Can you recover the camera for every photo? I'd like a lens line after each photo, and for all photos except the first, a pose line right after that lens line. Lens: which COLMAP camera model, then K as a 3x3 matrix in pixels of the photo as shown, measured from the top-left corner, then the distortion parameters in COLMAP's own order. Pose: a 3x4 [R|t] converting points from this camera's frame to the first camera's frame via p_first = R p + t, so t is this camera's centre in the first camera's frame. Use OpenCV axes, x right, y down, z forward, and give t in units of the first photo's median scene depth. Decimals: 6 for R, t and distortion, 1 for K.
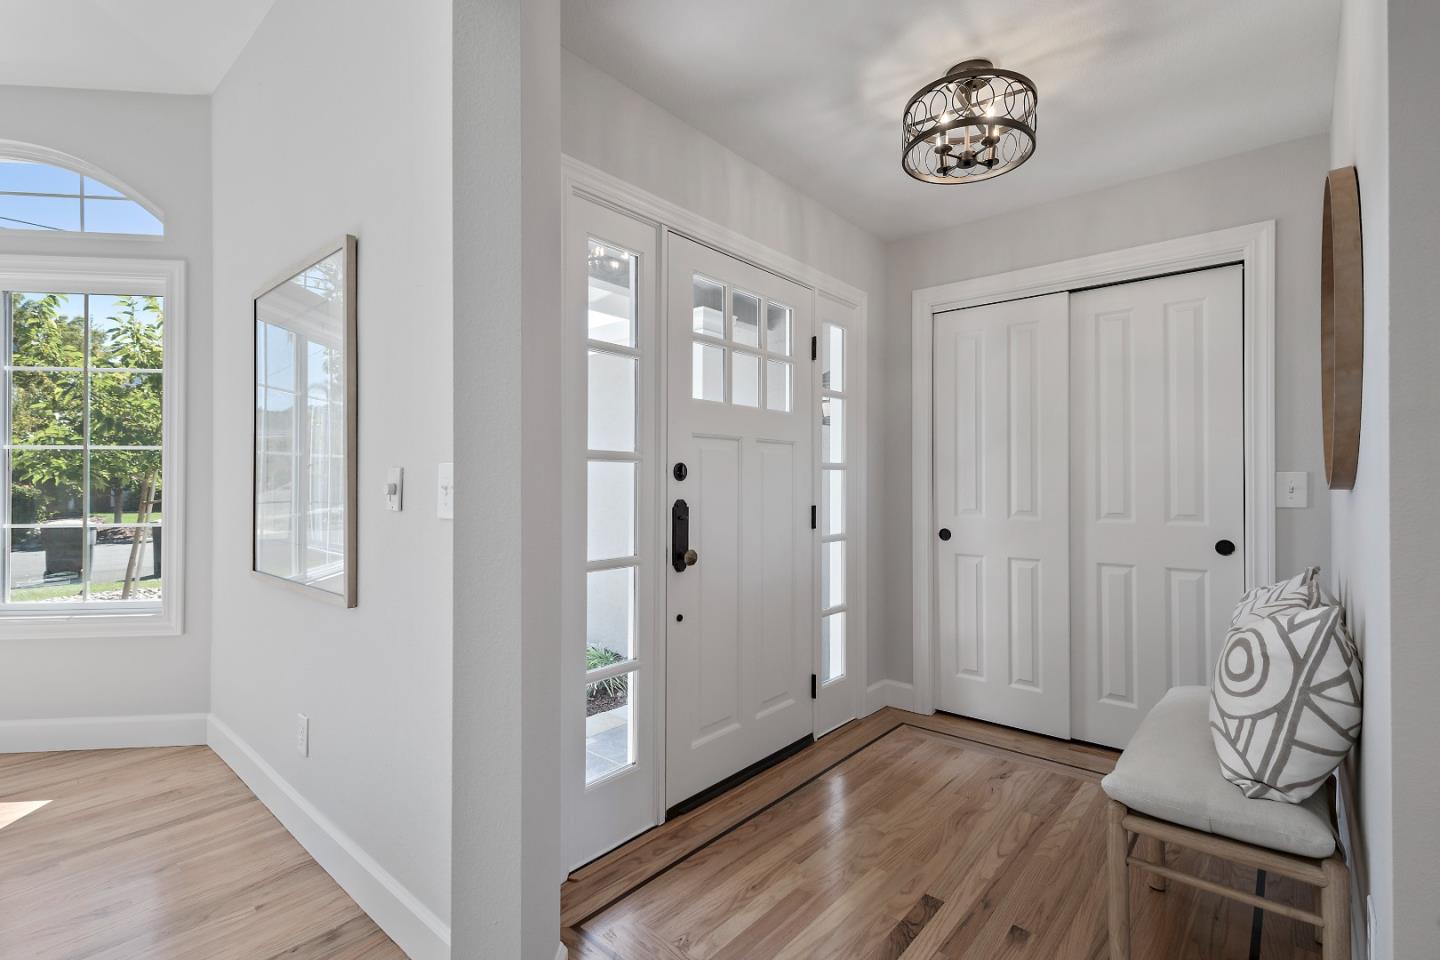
lens RADIAL K [[686.5, 0, 720.0], [0, 686.5, 480.0], [0, 0, 1]] dist [0.001610, -0.000207]
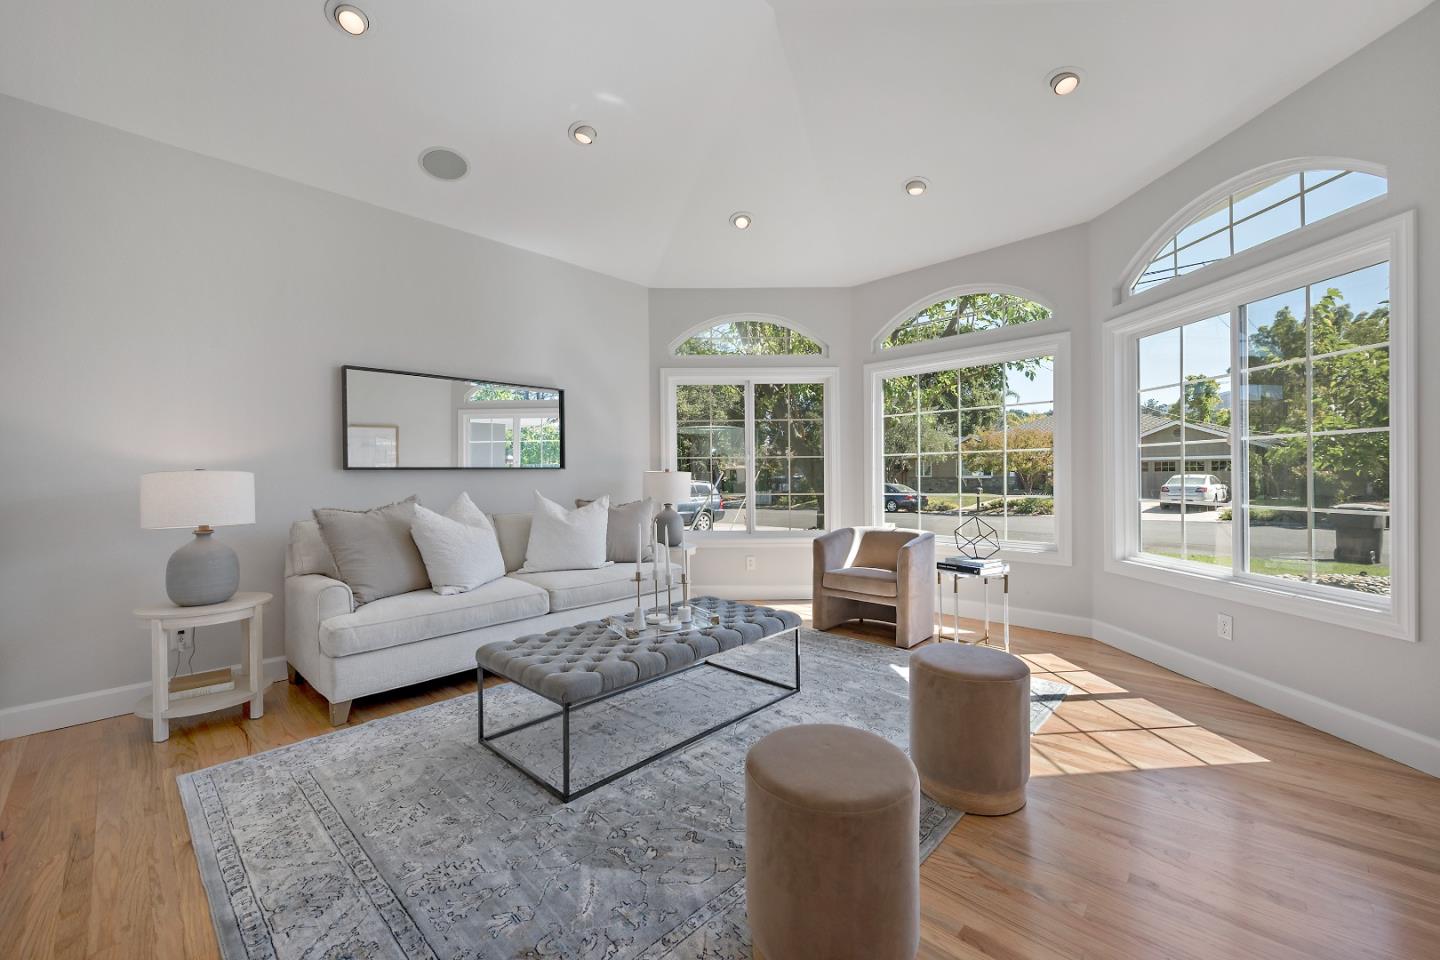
lens RADIAL K [[571.8, 0, 720.2], [0, 571.8, 477.3], [0, 0, 1]] dist [-0.000016, -0.000575]
pose [[-0.052092, 0.003683, -0.998635, -0.018535], [0.013995, 0.999898, 0.002958, 0.002308], [0.998544, -0.013822, -0.052138, 0.160397]]
